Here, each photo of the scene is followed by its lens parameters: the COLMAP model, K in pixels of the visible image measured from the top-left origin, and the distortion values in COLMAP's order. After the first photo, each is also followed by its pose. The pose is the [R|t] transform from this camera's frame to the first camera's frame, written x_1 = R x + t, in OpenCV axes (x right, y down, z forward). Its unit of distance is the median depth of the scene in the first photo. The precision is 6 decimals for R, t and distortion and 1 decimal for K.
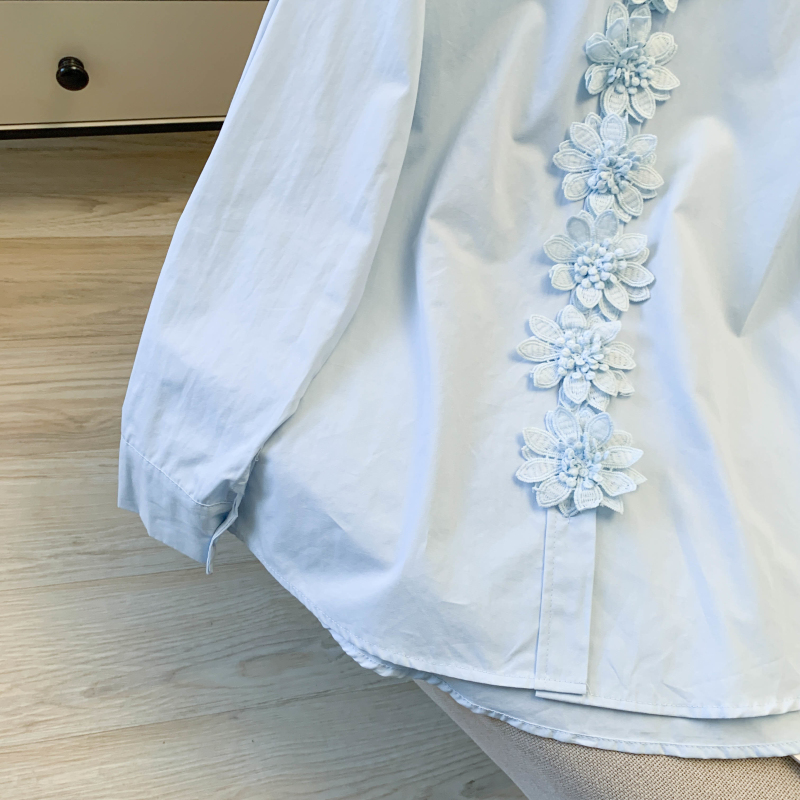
lens RADIAL K [[916.6, 0, 415.9], [0, 916.6, 401.2], [0, 0, 1]] dist [0.159522, -0.385055]
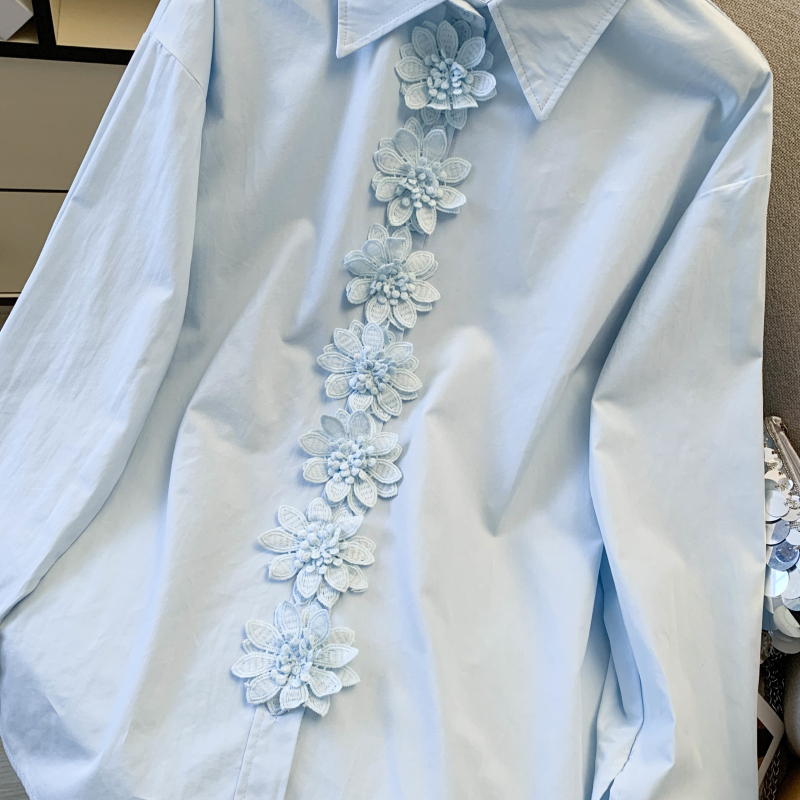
lens RADIAL K [[916.6, 0, 415.9], [0, 916.6, 401.2], [0, 0, 1]] dist [0.159522, -0.385055]
pose [[0.996655, 0.044379, -0.068630, 0.345340], [-0.054877, 0.985662, -0.159561, -0.053151], [0.060565, 0.162793, 0.984800, -0.028813]]
